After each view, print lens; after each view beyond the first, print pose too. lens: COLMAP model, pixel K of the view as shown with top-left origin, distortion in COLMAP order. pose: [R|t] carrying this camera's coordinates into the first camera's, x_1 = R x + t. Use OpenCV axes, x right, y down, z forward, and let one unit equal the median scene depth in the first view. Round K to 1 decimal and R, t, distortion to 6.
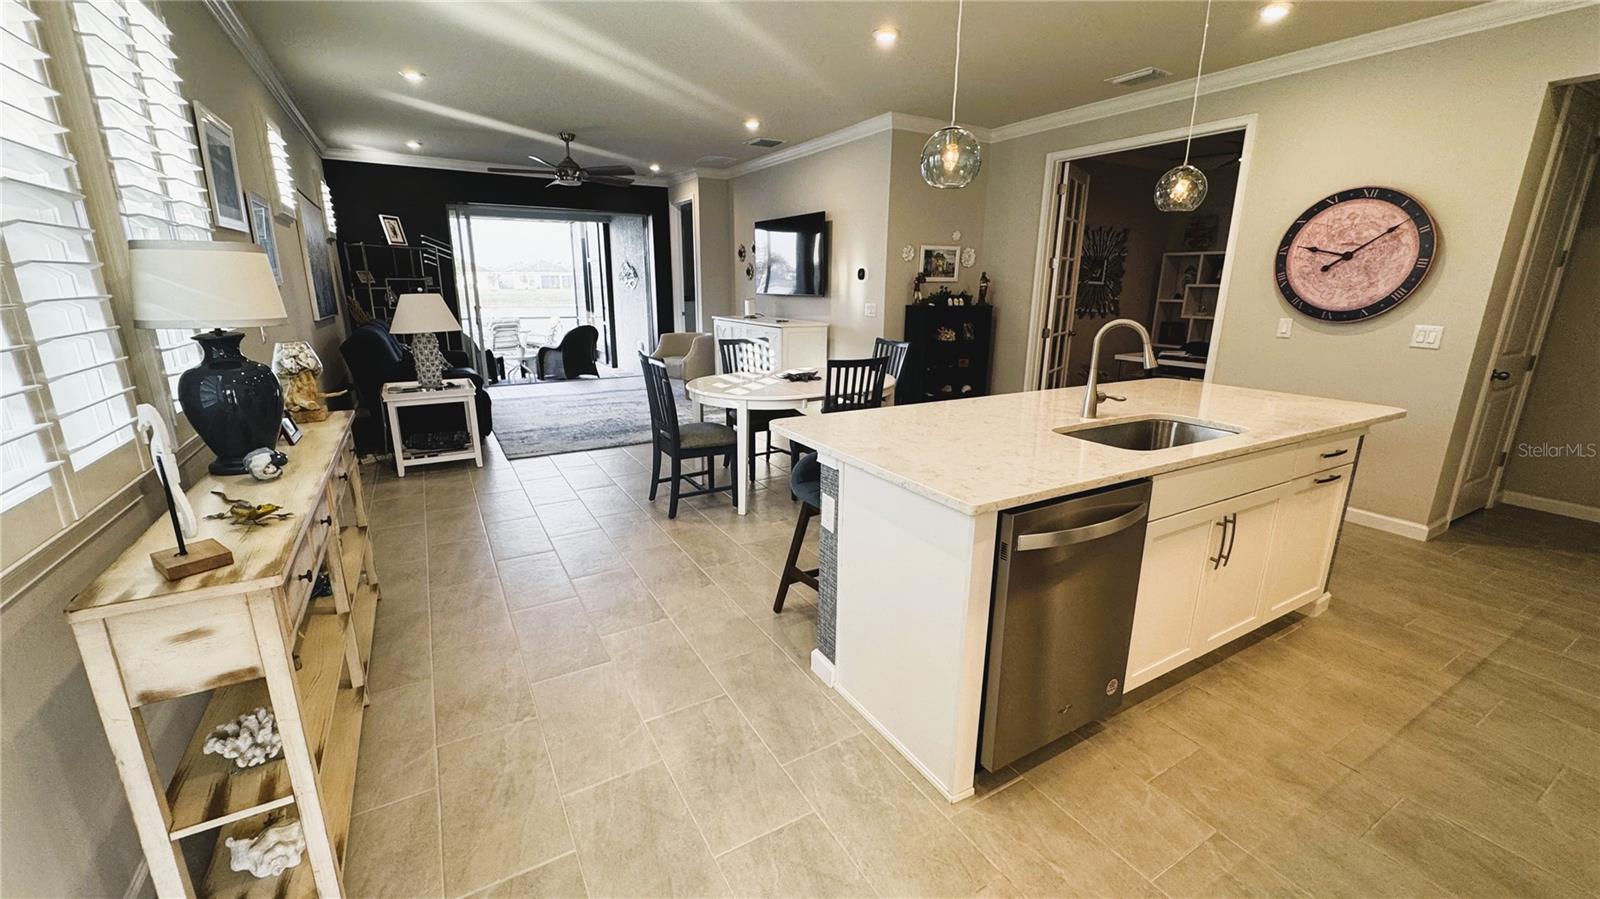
lens RADIAL K [[639.7, 0, 799.8], [0, 639.7, 451.4], [0, 0, 1]] dist [0.002386, 0.000424]
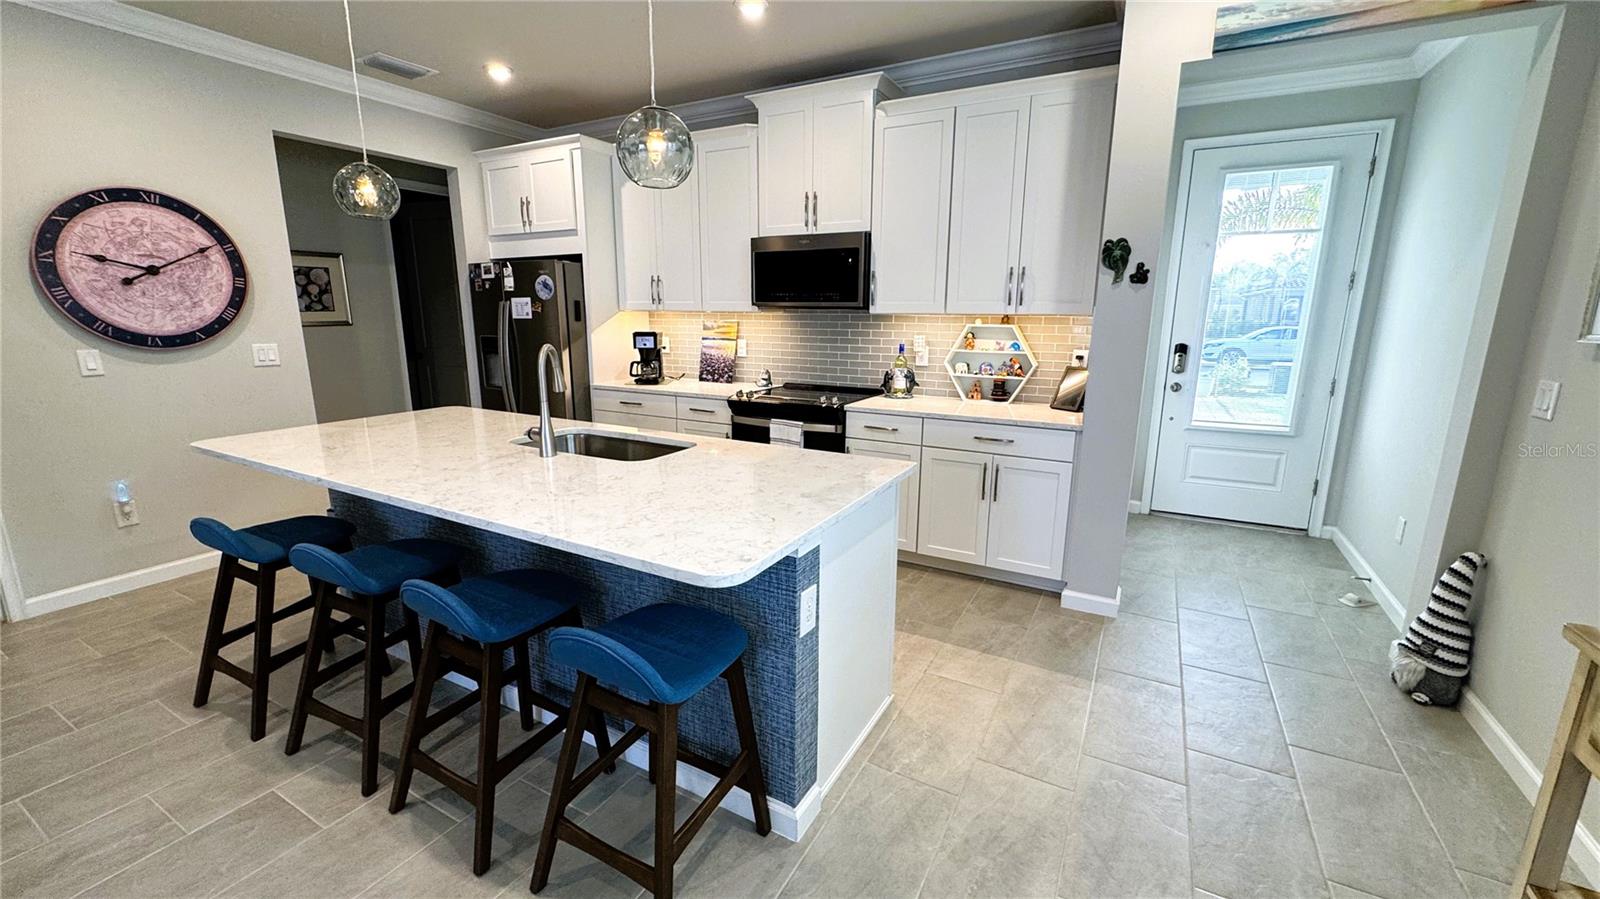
lens RADIAL K [[639.7, 0, 798.1], [0, 639.7, 446.9], [0, 0, 1]] dist [0.002386, 0.000424]
pose [[-0.514957, -0.188720, 0.836184, -0.323507], [0.209120, 0.918337, 0.336046, -0.200401], [-0.831317, 0.347912, -0.433439, 0.750047]]
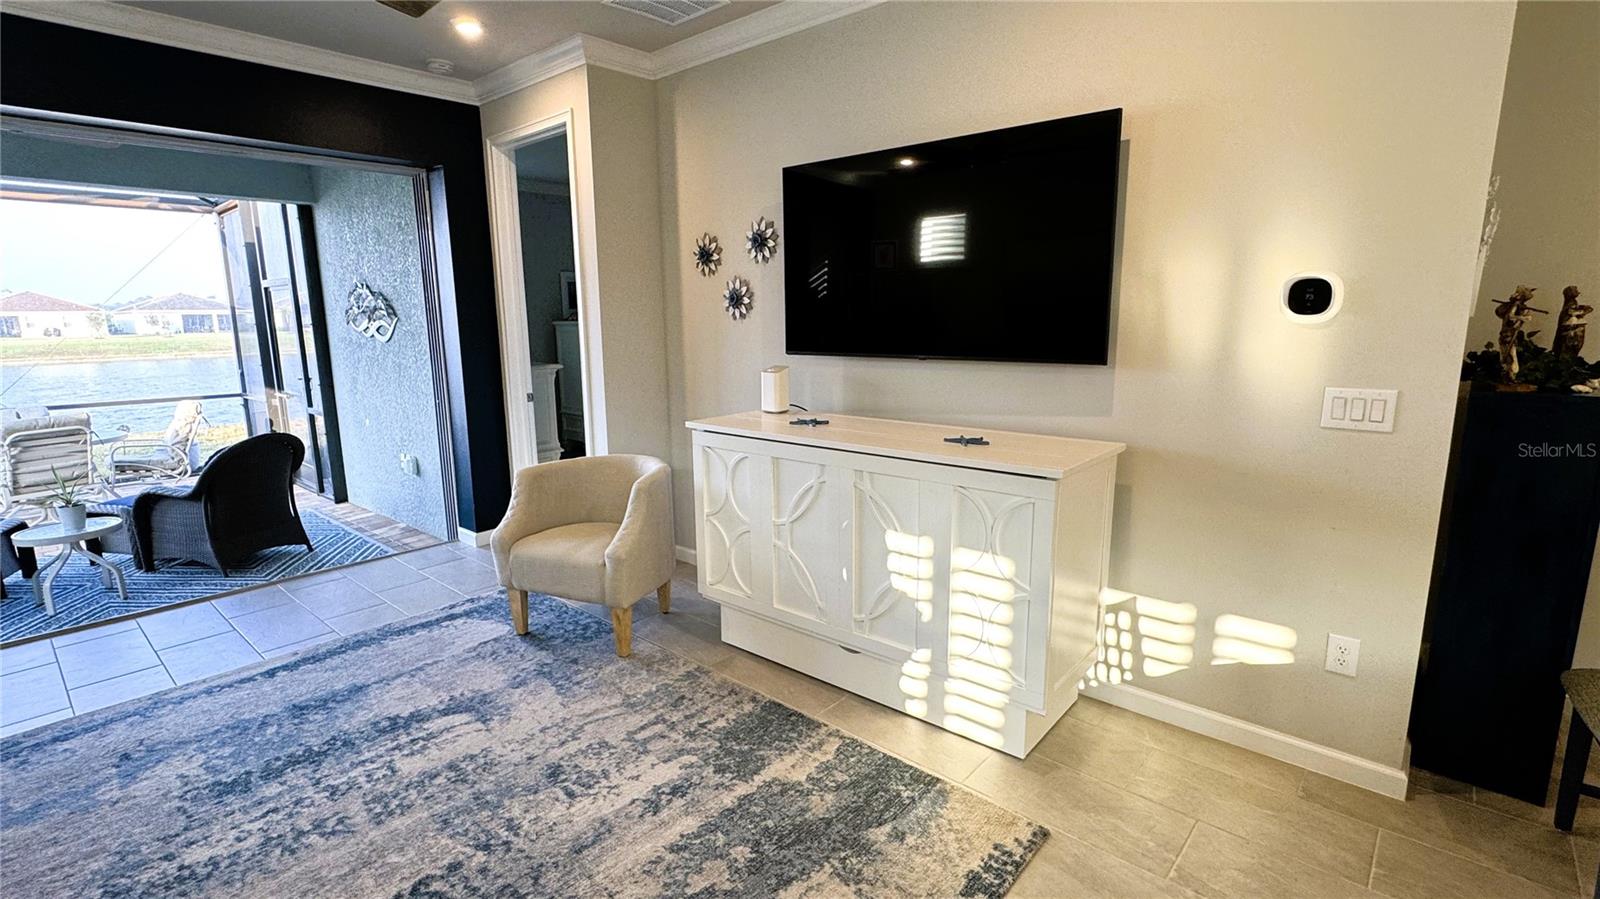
lens RADIAL K [[734.3, 0, 799.7], [0, 734.3, 449.1], [0, 0, 1]] dist [-0.004277, -0.000251]
pose [[0.949325, -0.076318, 0.304890, -0.147430], [0.099029, 0.993292, -0.059709, -0.119939], [-0.298288, 0.086876, 0.950514, 0.430945]]
